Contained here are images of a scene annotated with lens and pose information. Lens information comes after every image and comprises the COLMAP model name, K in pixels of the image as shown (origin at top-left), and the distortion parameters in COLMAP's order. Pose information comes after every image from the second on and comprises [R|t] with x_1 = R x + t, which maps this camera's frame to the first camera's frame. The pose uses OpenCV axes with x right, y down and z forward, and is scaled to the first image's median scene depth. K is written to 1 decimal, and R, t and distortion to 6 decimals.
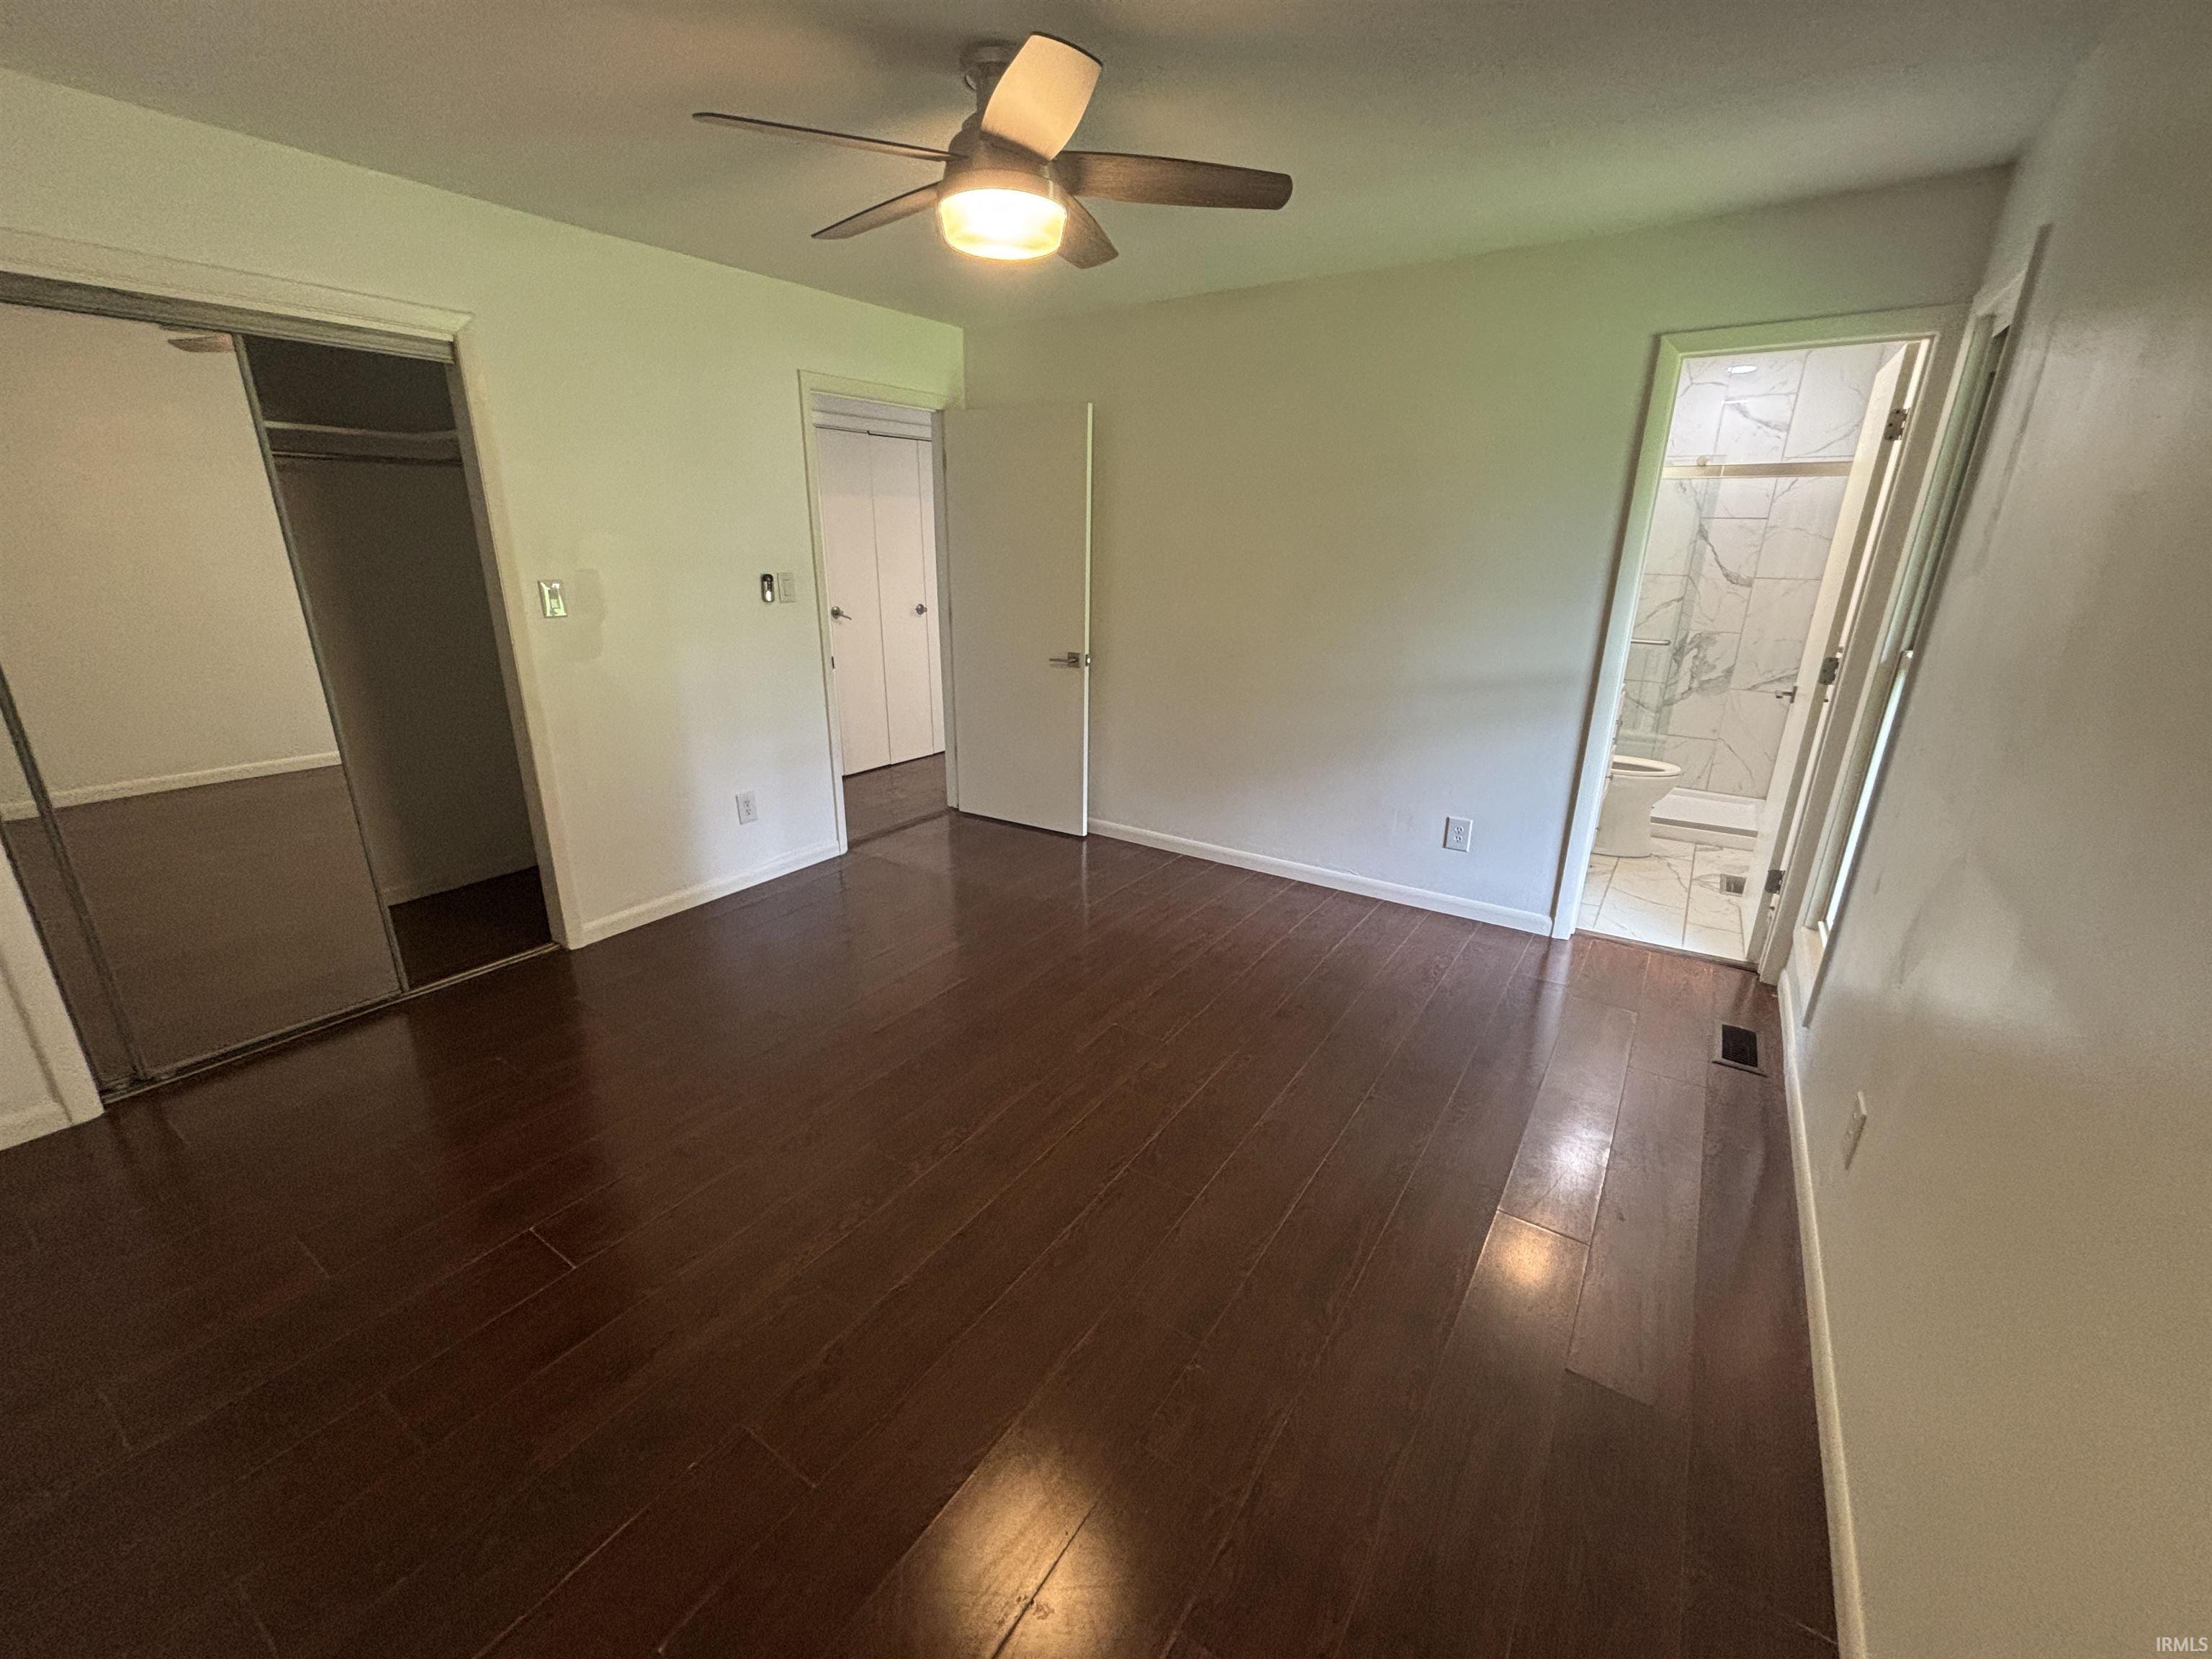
lens RADIAL K [[899.9, 0, 1107.9], [0, 899.9, 834.2], [0, 0, 1]] dist [-0.001410, 0.001597]
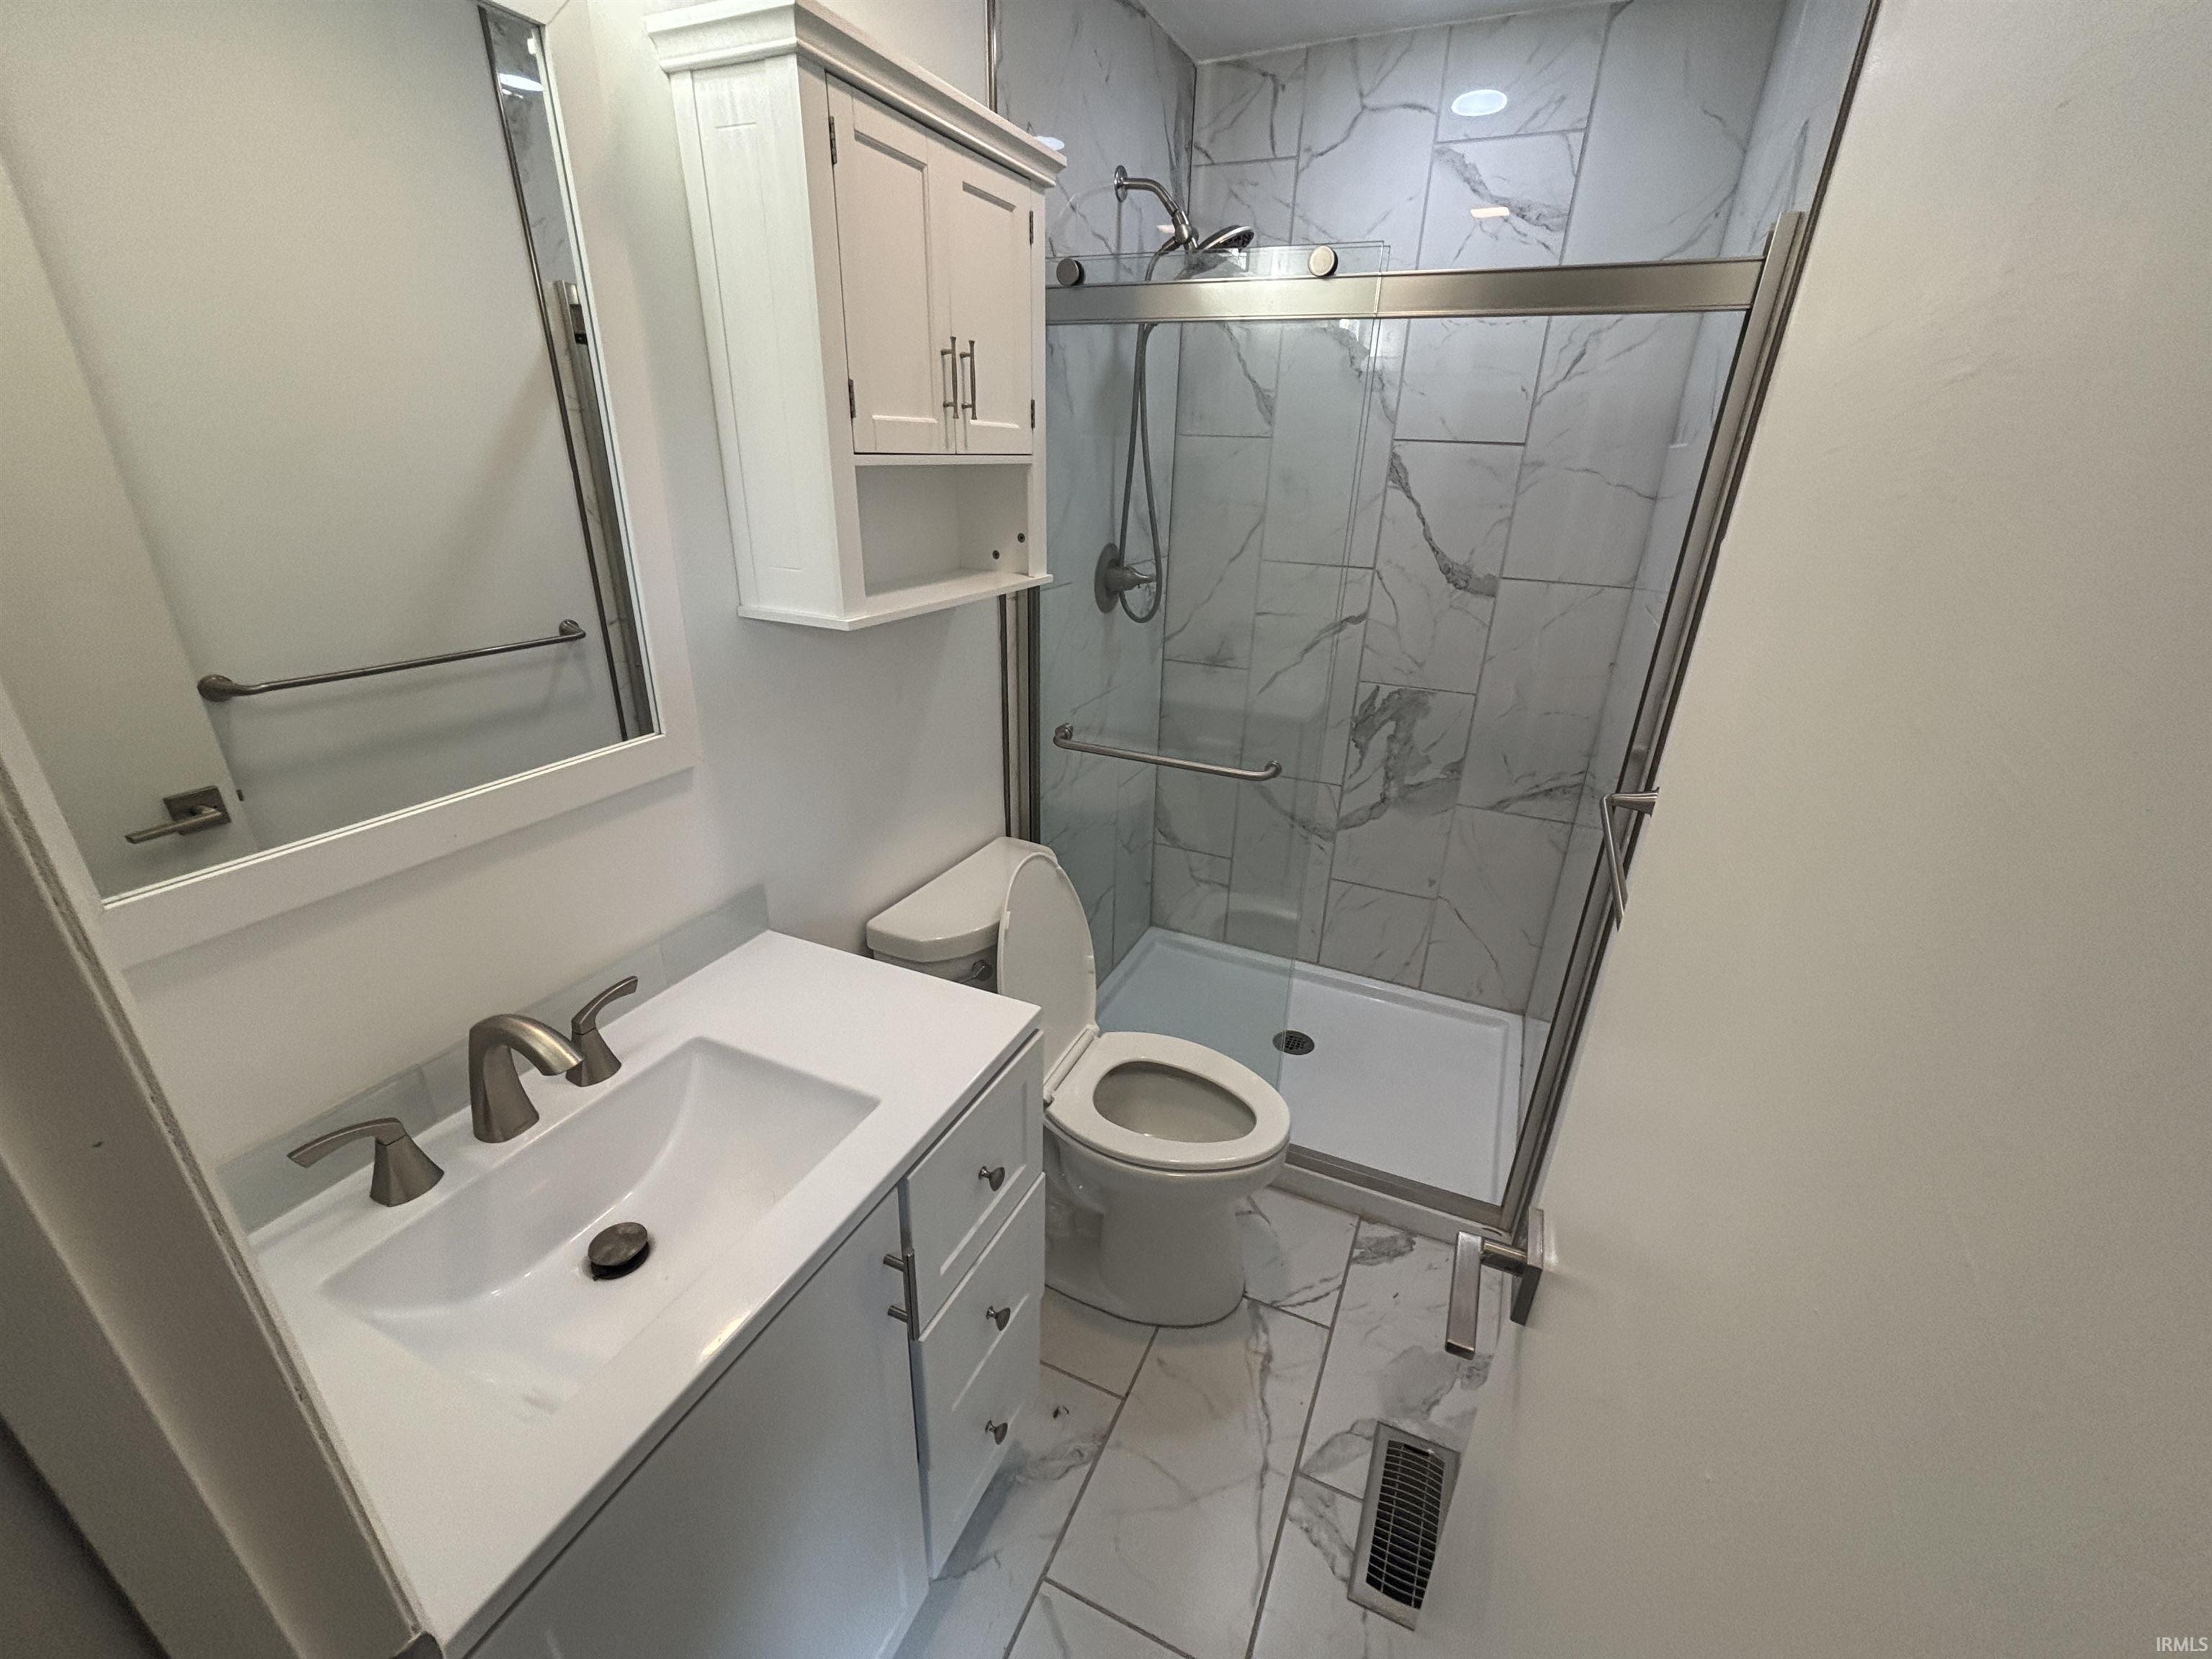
lens RADIAL K [[899.9, 0, 1103.9], [0, 899.9, 831.0], [0, 0, 1]] dist [-0.001410, 0.001597]
pose [[0.988055, -0.044271, 0.147604, 0.438683], [0.031533, 0.995661, 0.087551, -0.199763], [-0.150840, -0.081850, 0.985164, 0.558760]]
